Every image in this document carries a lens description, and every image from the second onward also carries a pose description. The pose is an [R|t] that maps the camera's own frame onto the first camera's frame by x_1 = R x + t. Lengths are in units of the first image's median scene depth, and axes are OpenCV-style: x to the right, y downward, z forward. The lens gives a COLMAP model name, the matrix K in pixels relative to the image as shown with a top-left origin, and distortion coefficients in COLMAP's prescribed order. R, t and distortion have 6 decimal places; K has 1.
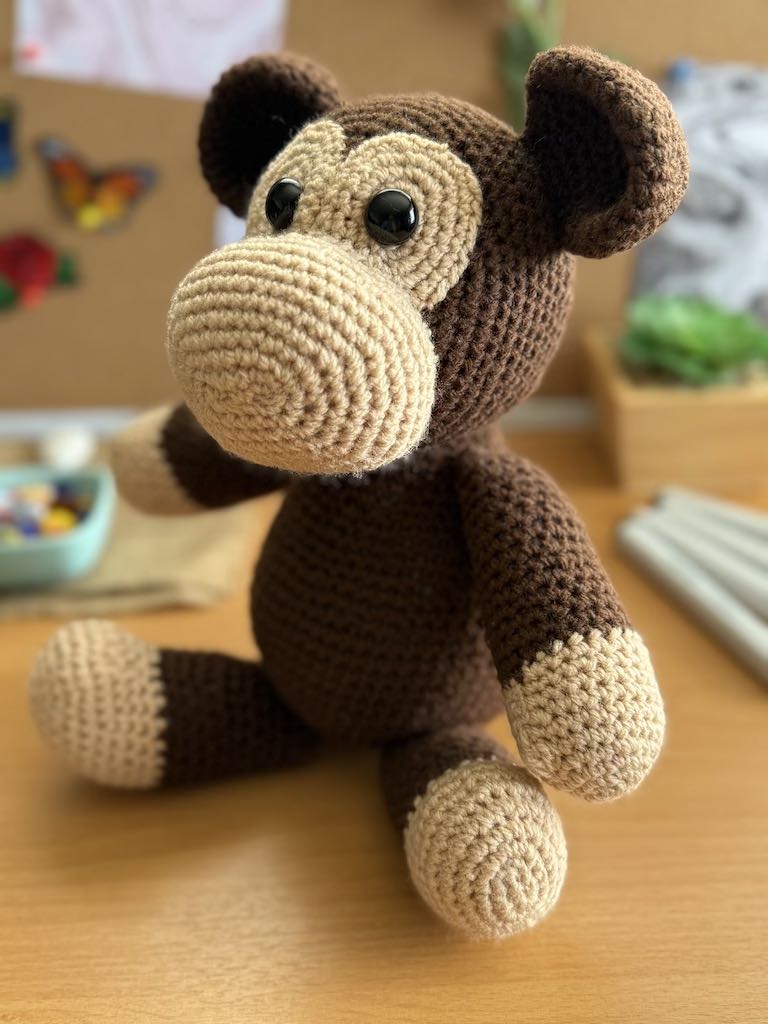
lens RADIAL K [[957.7, 0, 384.0], [0, 957.7, 512.0], [0, 0, 1]] dist [0.178492, -0.725794]
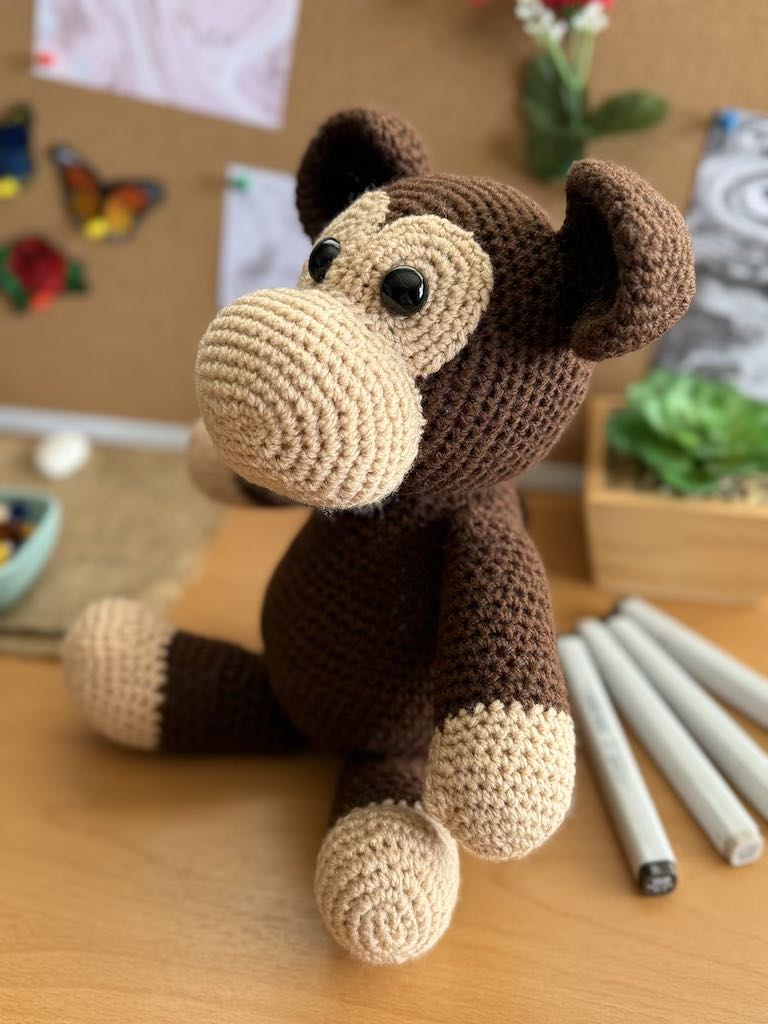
lens RADIAL K [[981.3, 0, 357.2], [0, 981.3, 501.6], [0, 0, 1]] dist [-0.015336, -0.017146]
pose [[0.959331, 0.210140, -0.188482, 0.215376], [-0.212958, 0.977046, 0.005408, -0.063336], [0.185292, 0.034951, 0.982062, -0.099838]]
